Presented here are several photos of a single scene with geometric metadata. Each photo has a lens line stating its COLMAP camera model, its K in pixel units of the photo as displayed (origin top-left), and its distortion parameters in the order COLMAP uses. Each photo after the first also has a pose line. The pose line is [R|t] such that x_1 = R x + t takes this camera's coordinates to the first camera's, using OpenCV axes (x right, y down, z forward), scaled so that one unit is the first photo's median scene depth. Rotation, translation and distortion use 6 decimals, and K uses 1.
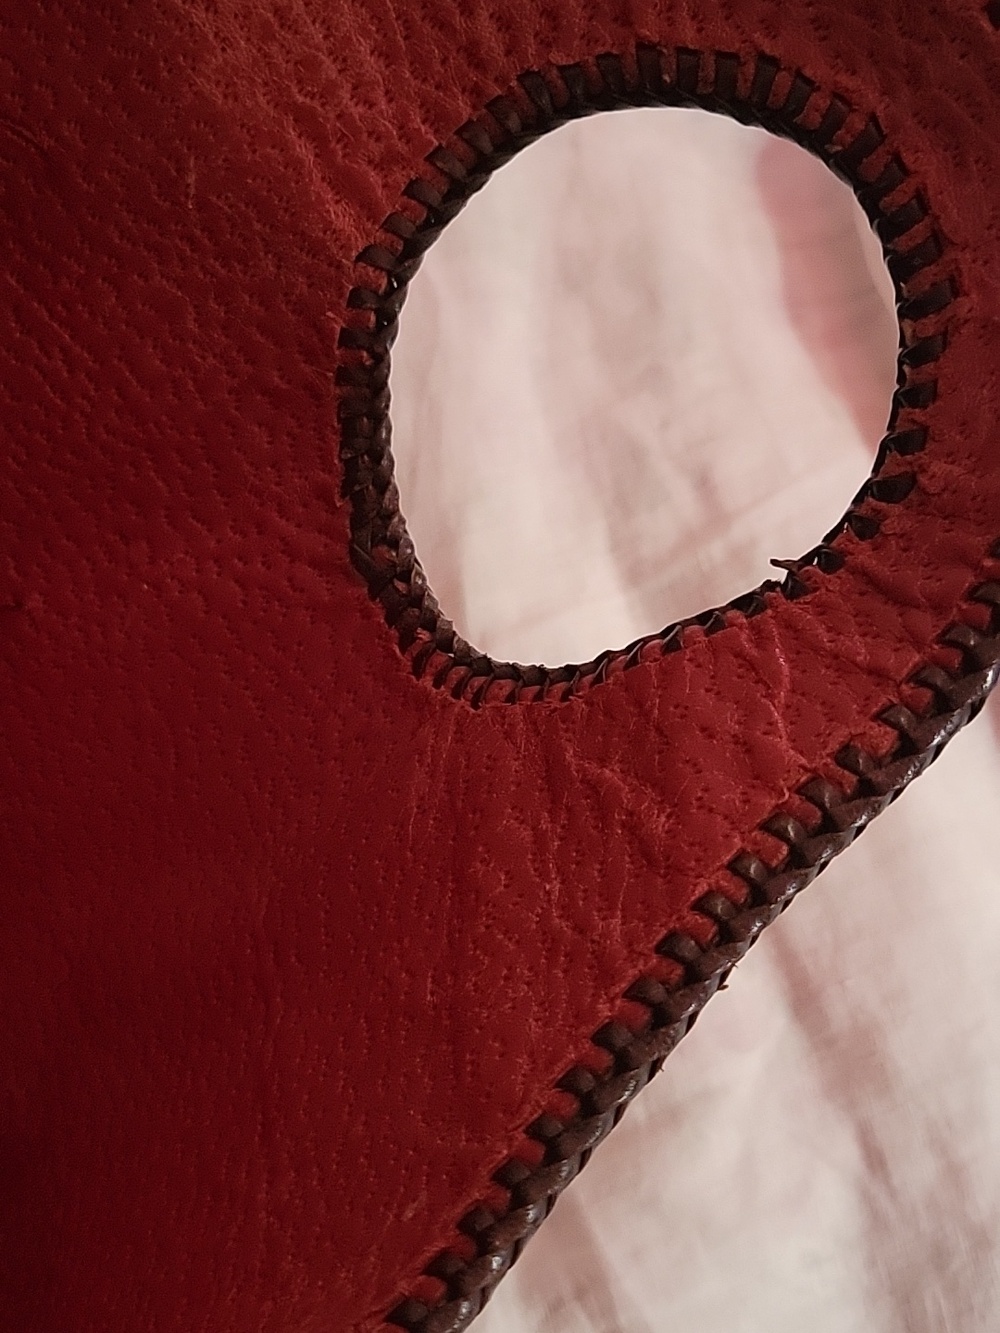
lens RADIAL K [[1749.7, 0, 500.0], [0, 1749.7, 666.5], [0, 0, 1]] dist [0.014319, 0.053052]
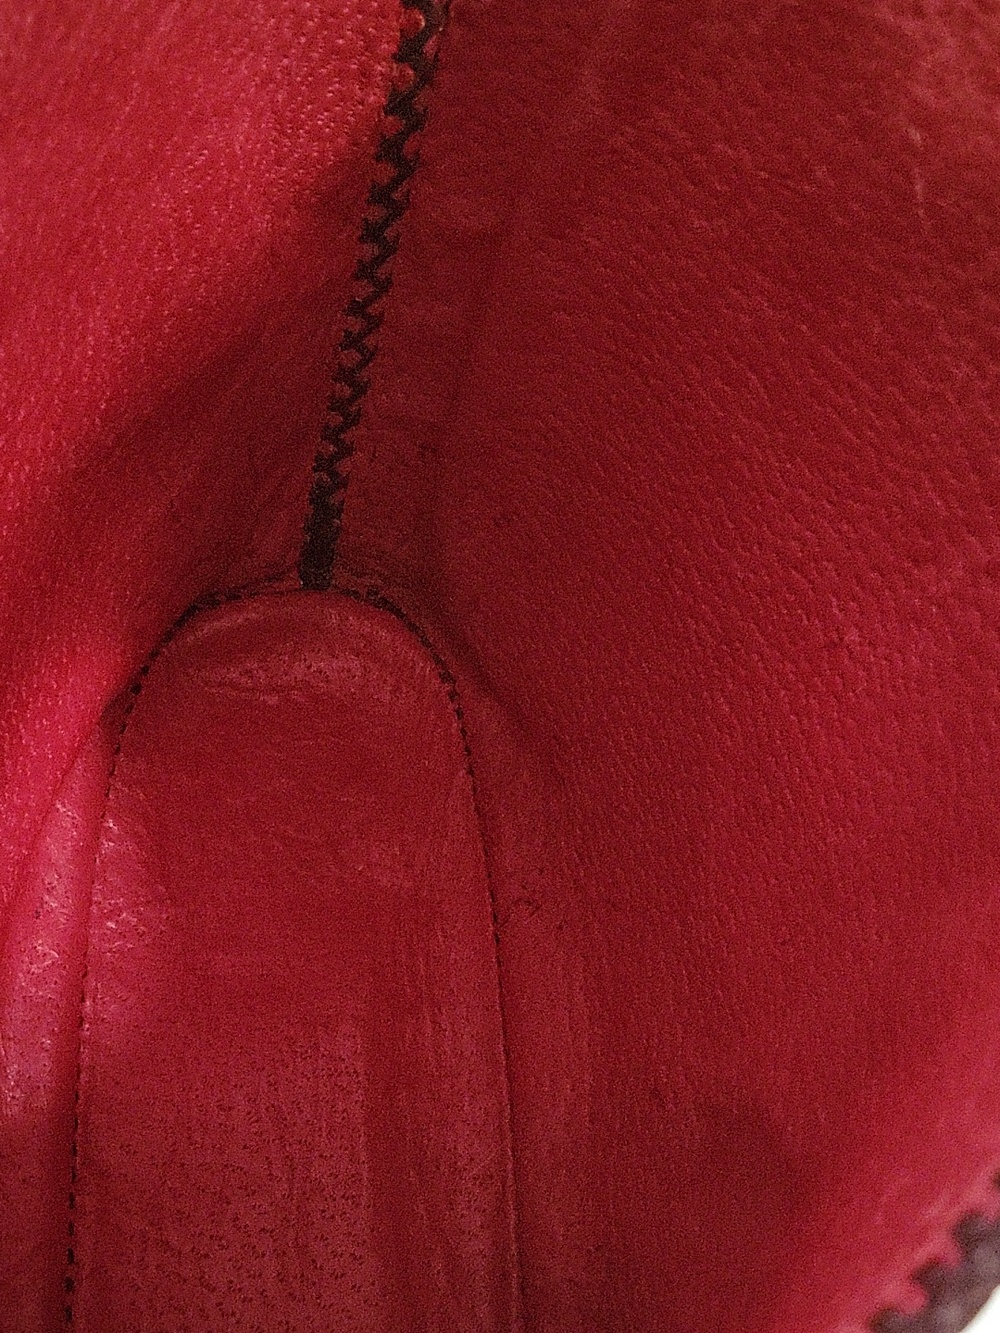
lens RADIAL K [[1749.7, 0, 500.0], [0, 1749.7, 666.5], [0, 0, 1]] dist [0.014319, 0.053052]
pose [[0.743482, -0.054405, -0.666539, 0.293143], [-0.008372, 0.995850, -0.090622, 0.083992], [0.668703, 0.072956, 0.739942, 0.122974]]
